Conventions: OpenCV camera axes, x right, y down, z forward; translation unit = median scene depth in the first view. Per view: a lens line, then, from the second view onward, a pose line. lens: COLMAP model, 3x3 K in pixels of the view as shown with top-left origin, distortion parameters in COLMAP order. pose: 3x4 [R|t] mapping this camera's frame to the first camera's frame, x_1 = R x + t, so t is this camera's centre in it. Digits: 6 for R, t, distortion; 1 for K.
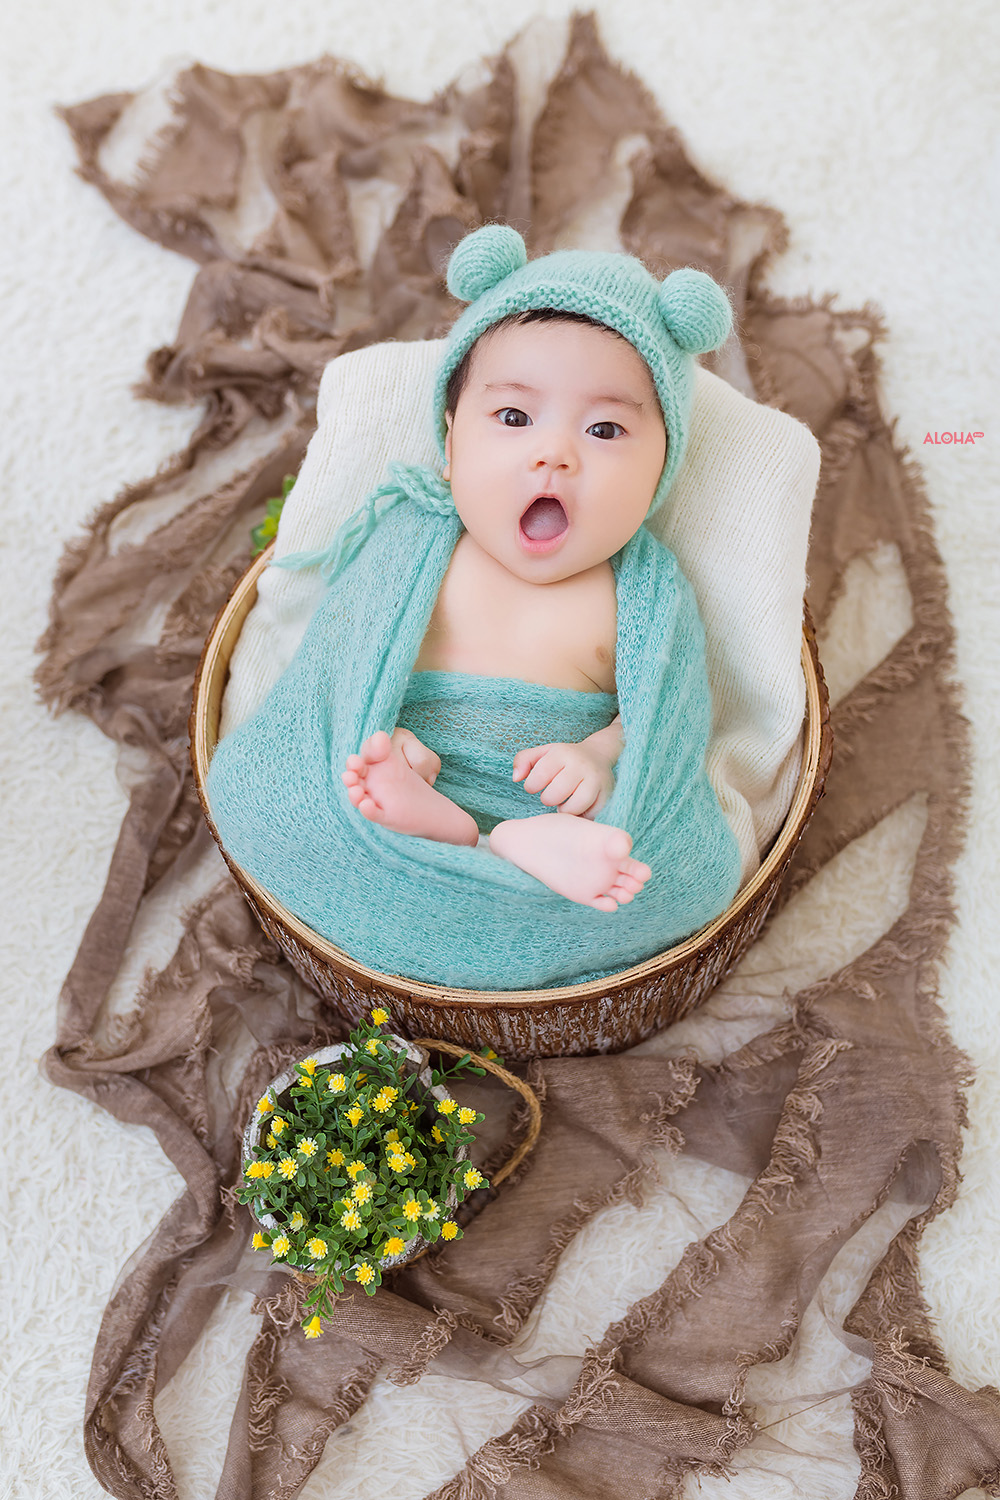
lens RADIAL K [[1527.6, 0, 522.4], [0, 1527.6, 750.5], [0, 0, 1]] dist [-0.015998, -0.015644]
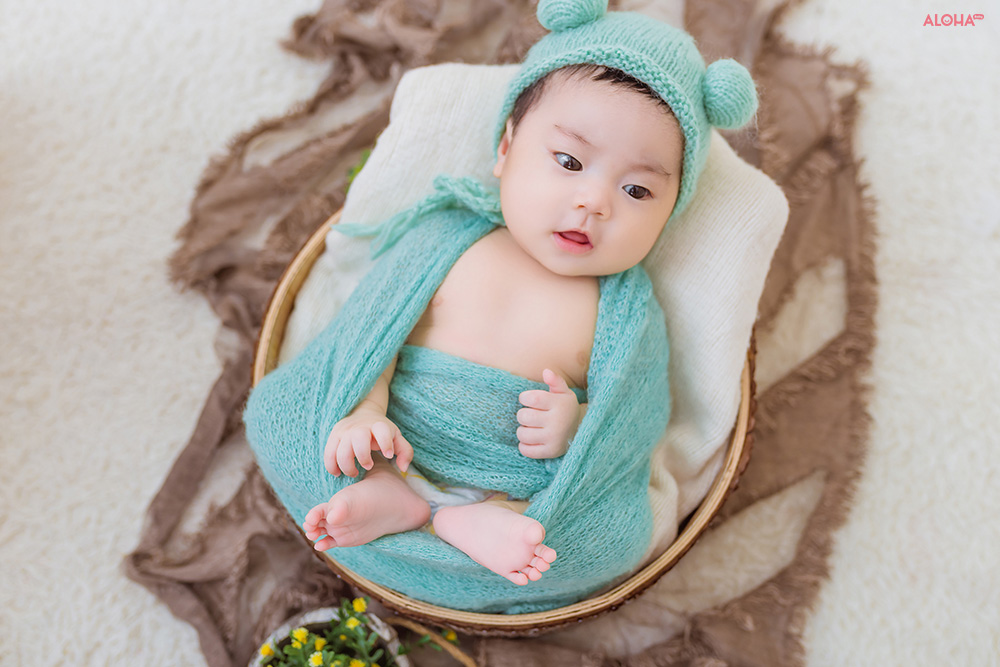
lens RADIAL K [[1018.4, 0, 500.0], [0, 1018.4, 333.5], [0, 0, 1]] dist [-0.015998, -0.015644]
pose [[0.983233, 0.168309, -0.070183, 0.036739], [-0.160488, 0.981414, 0.105219, -0.127497], [0.086588, -0.092192, 0.991969, 0.143543]]
